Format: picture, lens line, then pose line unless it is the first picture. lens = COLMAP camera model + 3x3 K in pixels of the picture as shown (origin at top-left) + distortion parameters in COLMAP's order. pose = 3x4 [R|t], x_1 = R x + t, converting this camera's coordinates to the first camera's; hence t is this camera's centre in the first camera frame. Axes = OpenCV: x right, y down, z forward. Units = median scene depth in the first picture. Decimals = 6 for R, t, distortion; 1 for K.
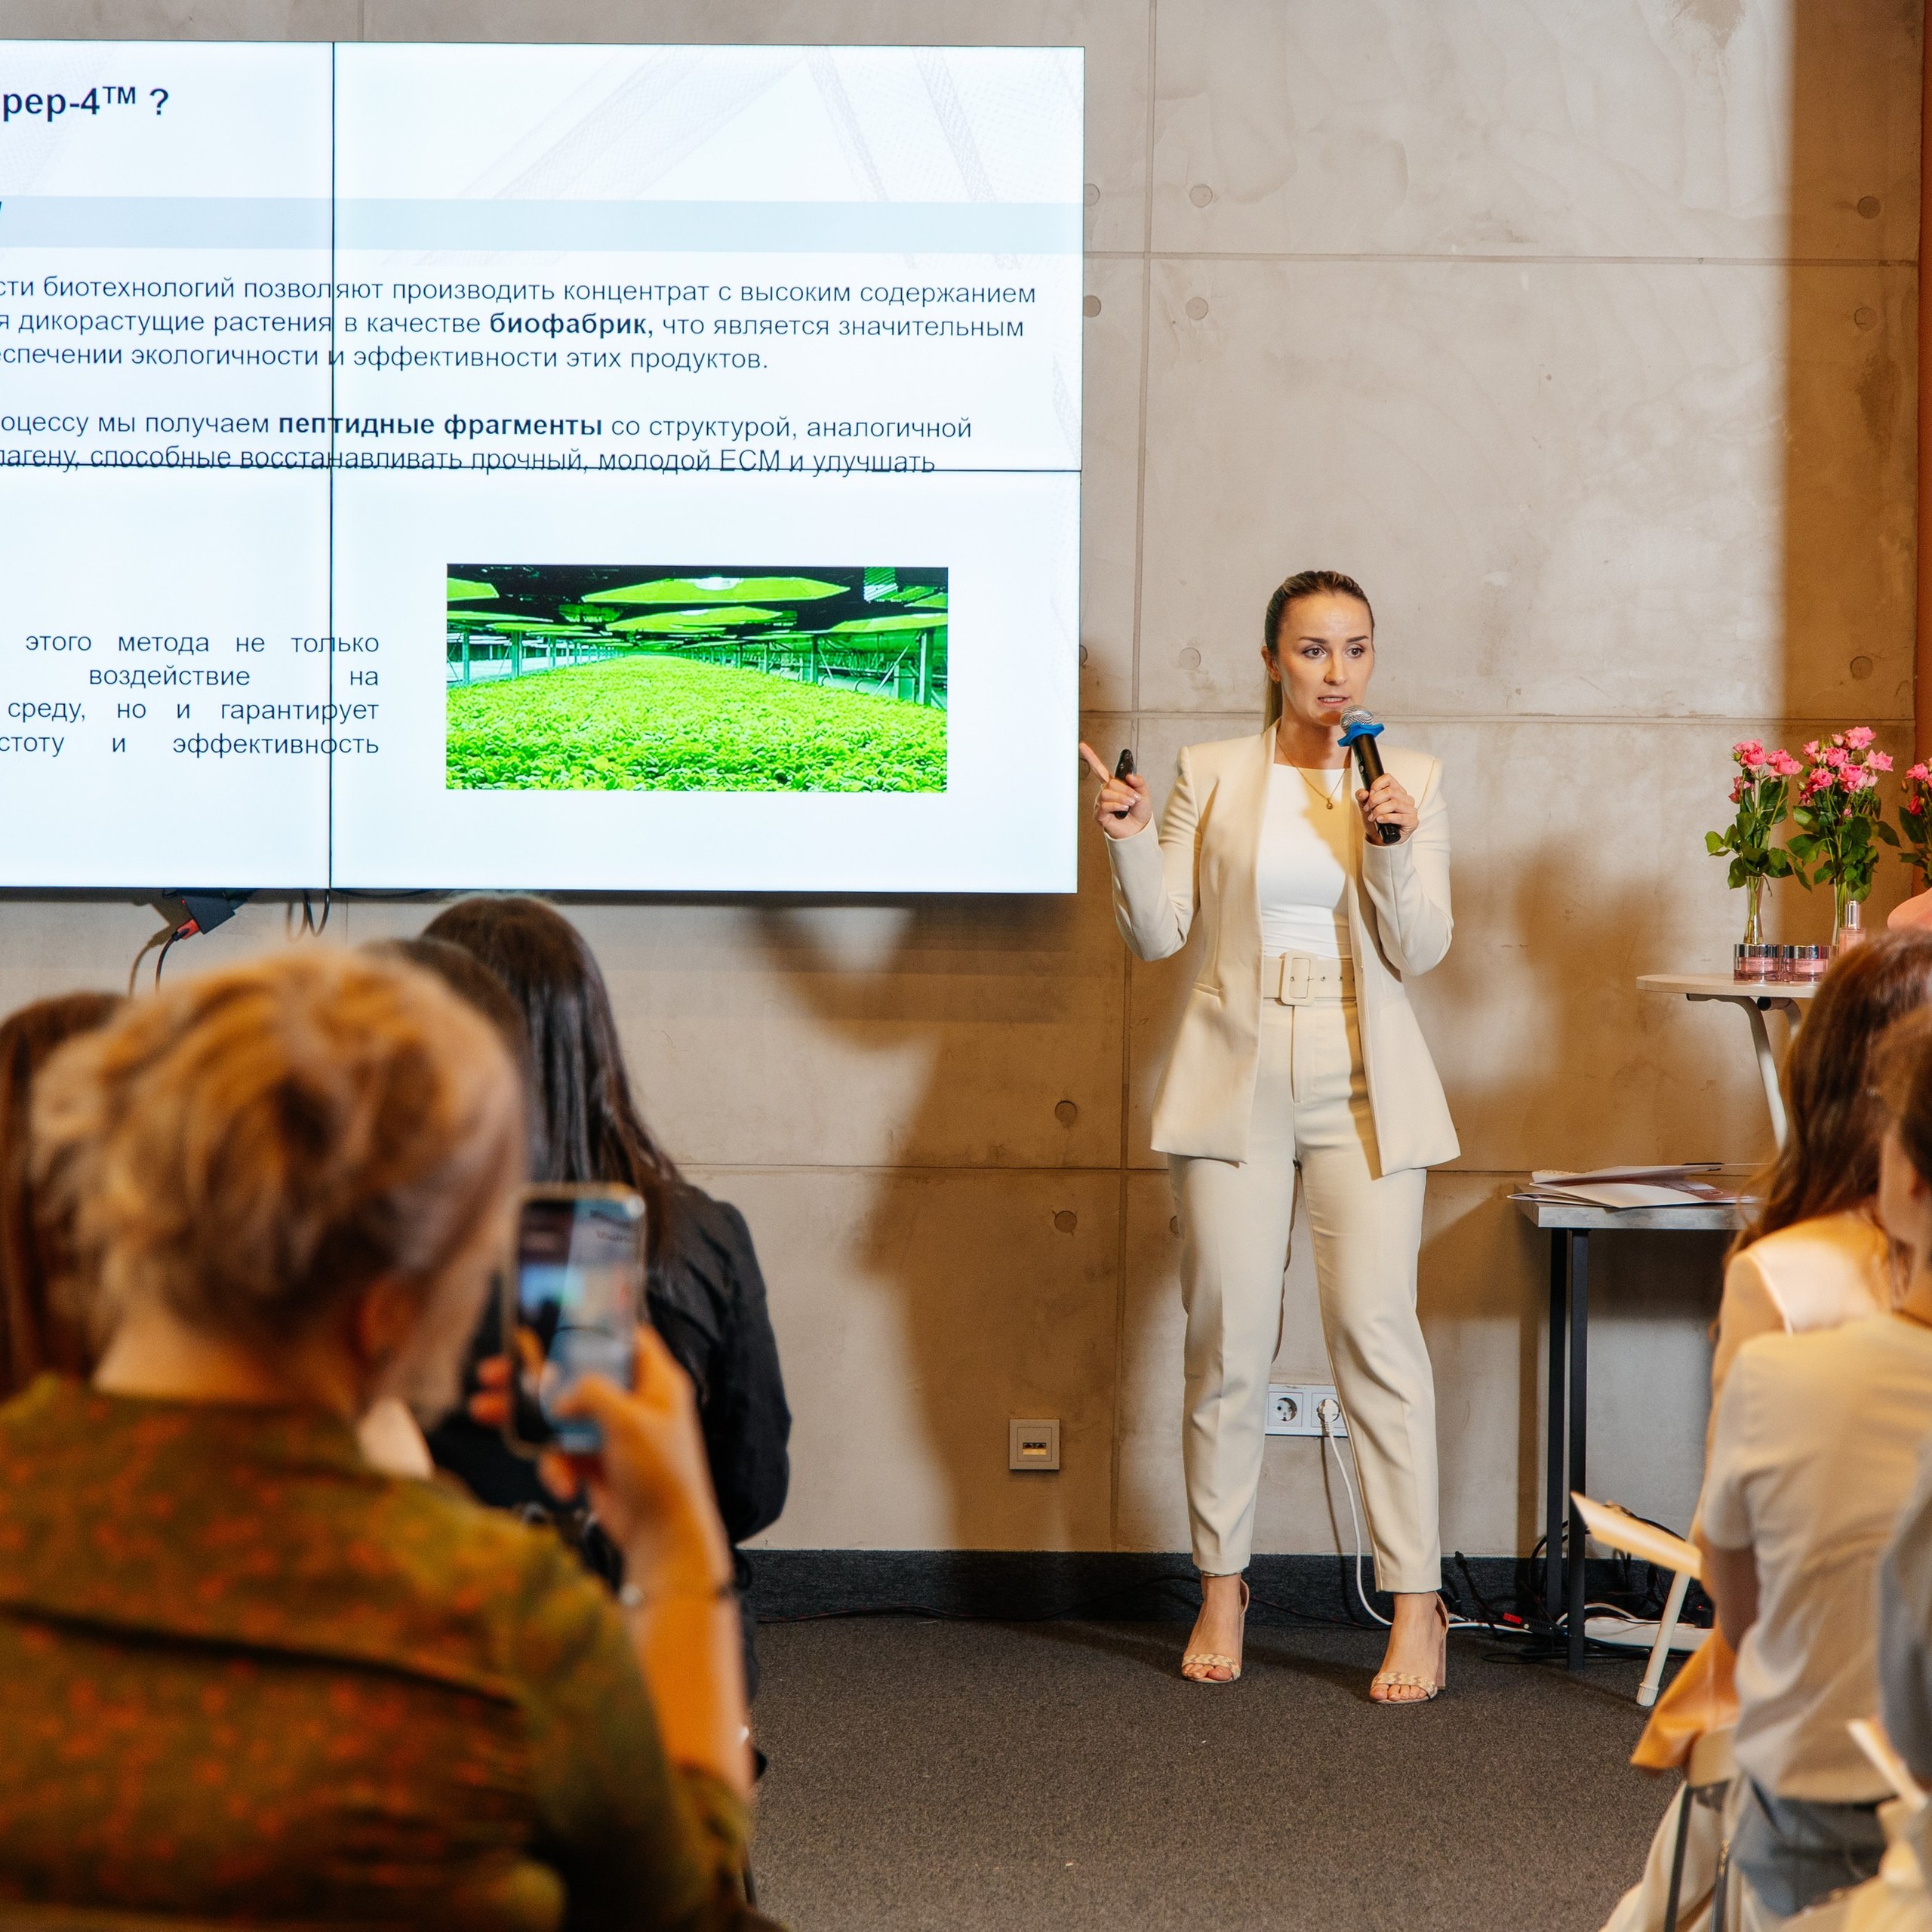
lens RADIAL K [[6673.5, 0, 1025.3], [0, 6673.5, 963.7], [0, 0, 1]] dist [0.037025, 0.738030]
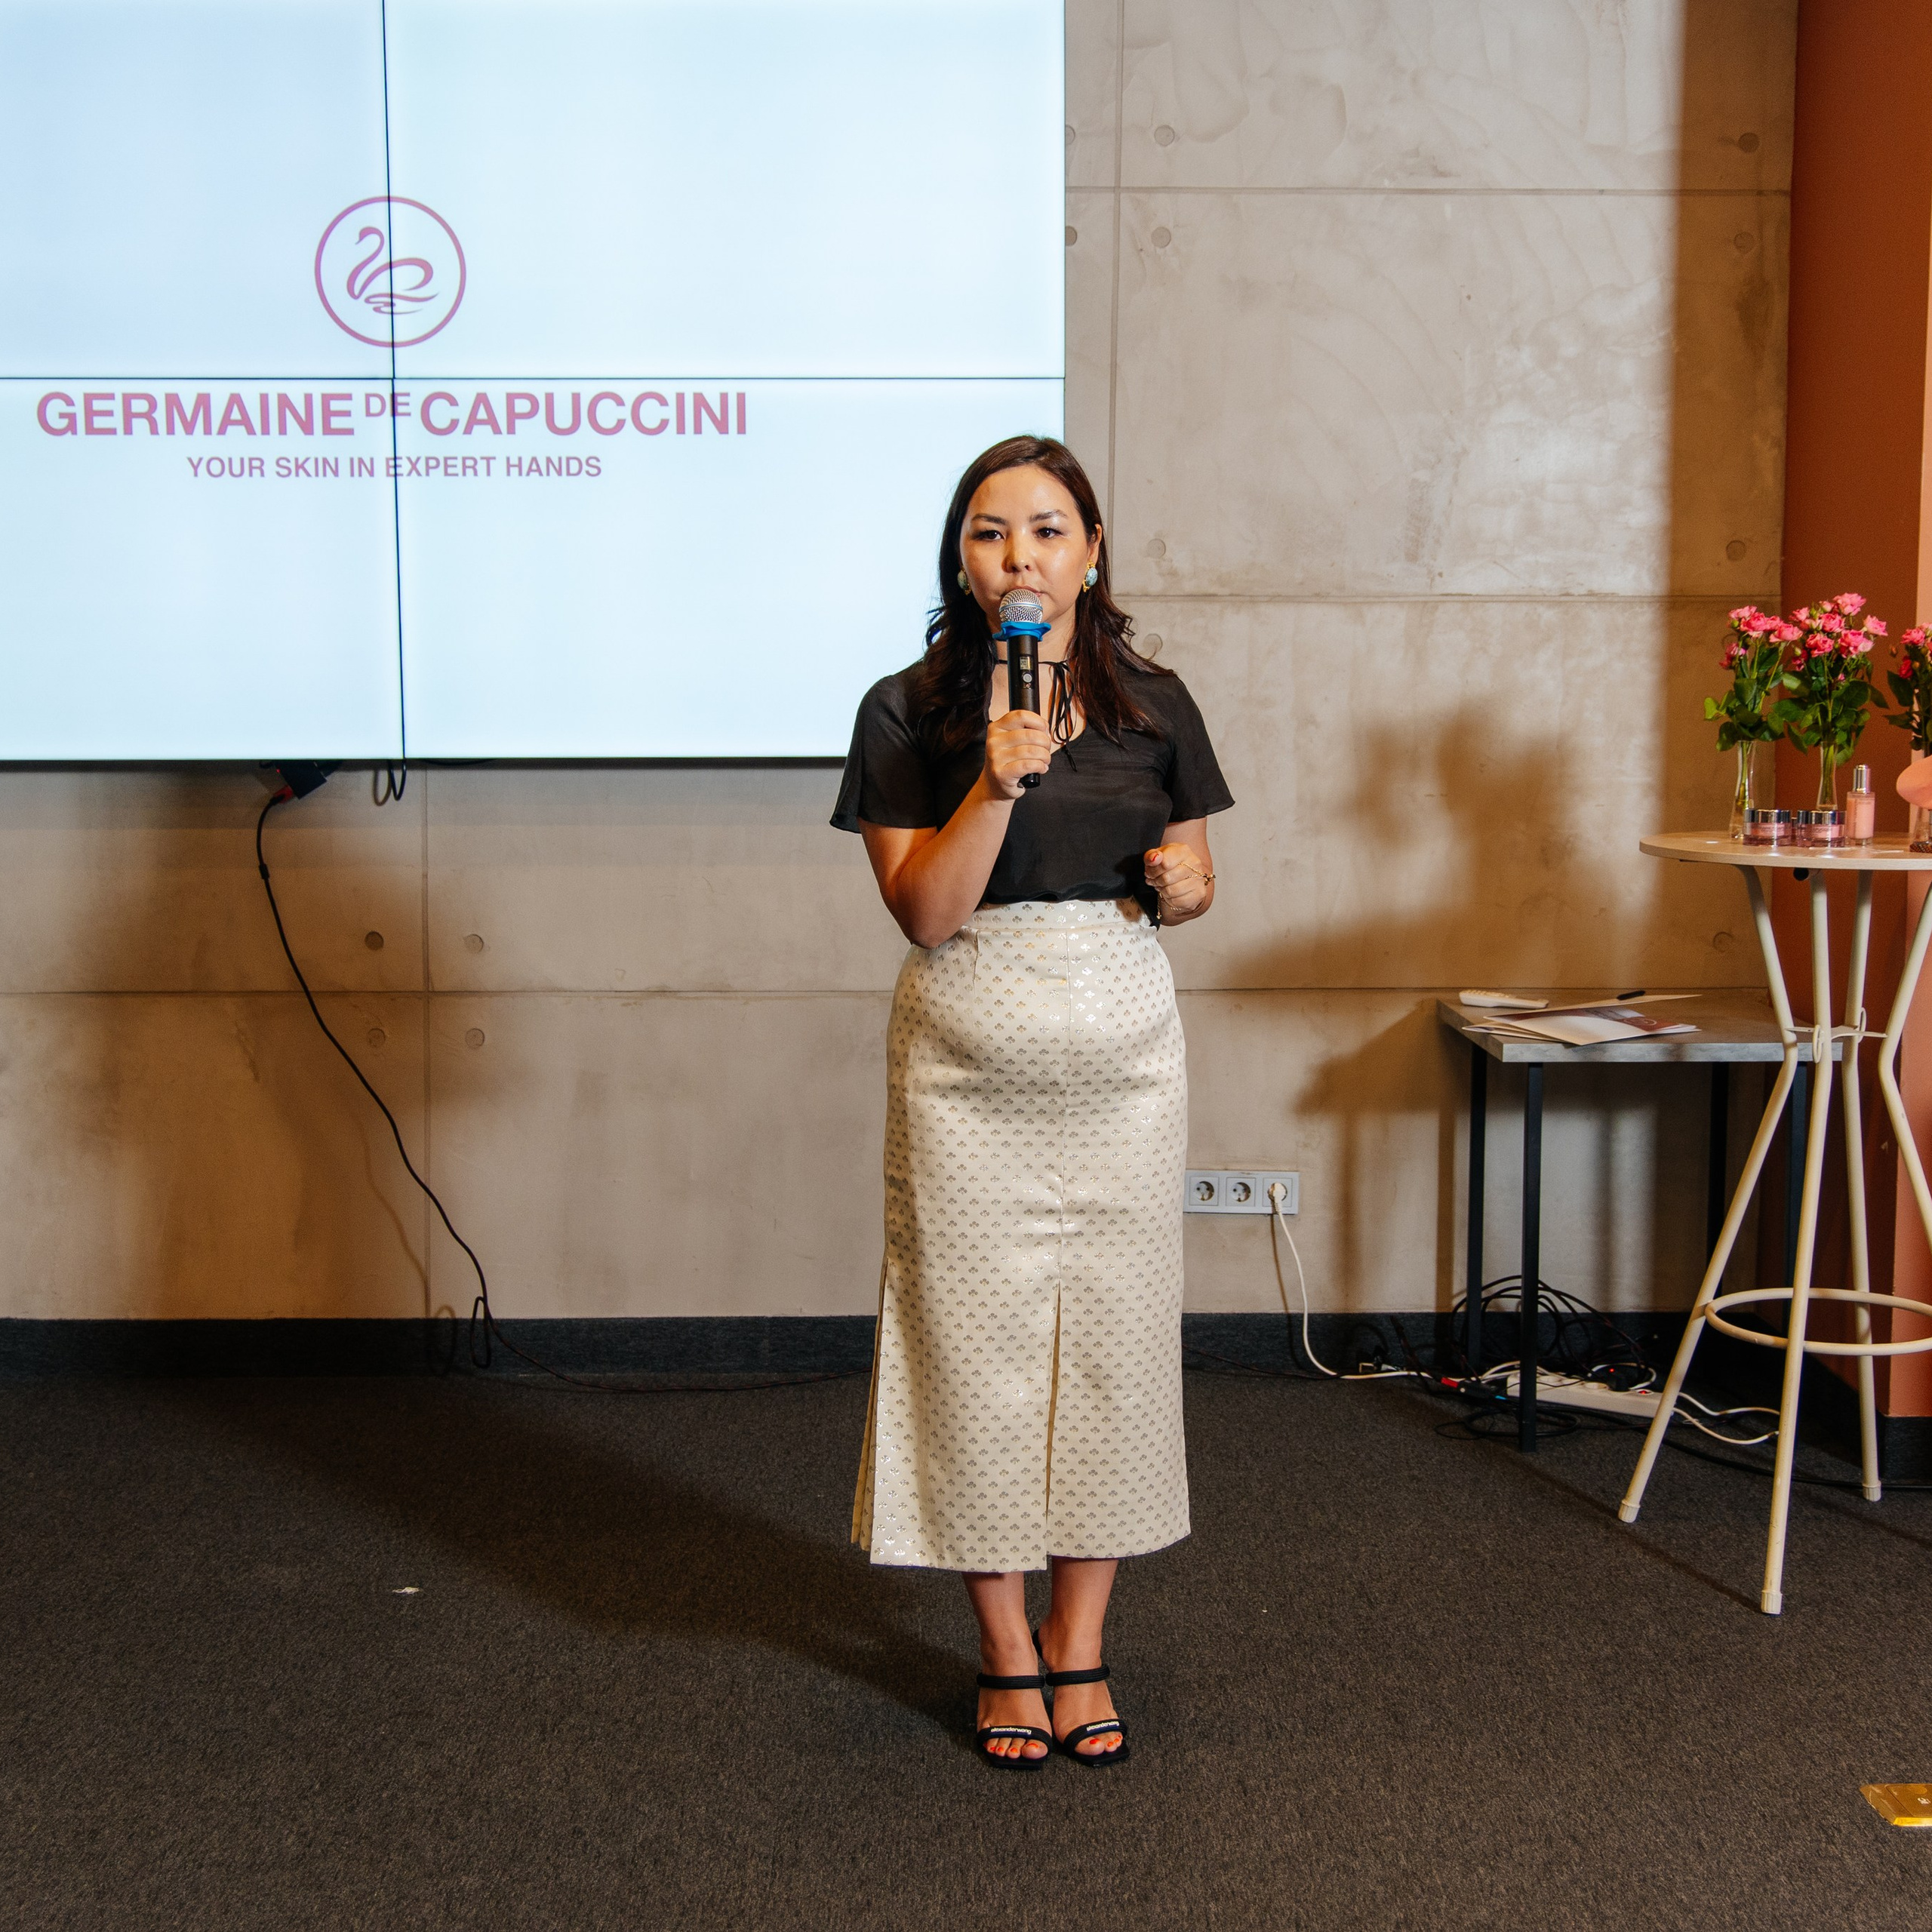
lens RADIAL K [[2683.7, 0, 1004.1], [0, 2683.7, 945.4], [0, 0, 1]] dist [0.021266, -0.023096]
pose [[0.999459, -0.013493, 0.030002, -0.016410], [0.011151, 0.996977, 0.076891, -0.013415], [-0.030949, -0.076515, 0.996588, 0.535011]]
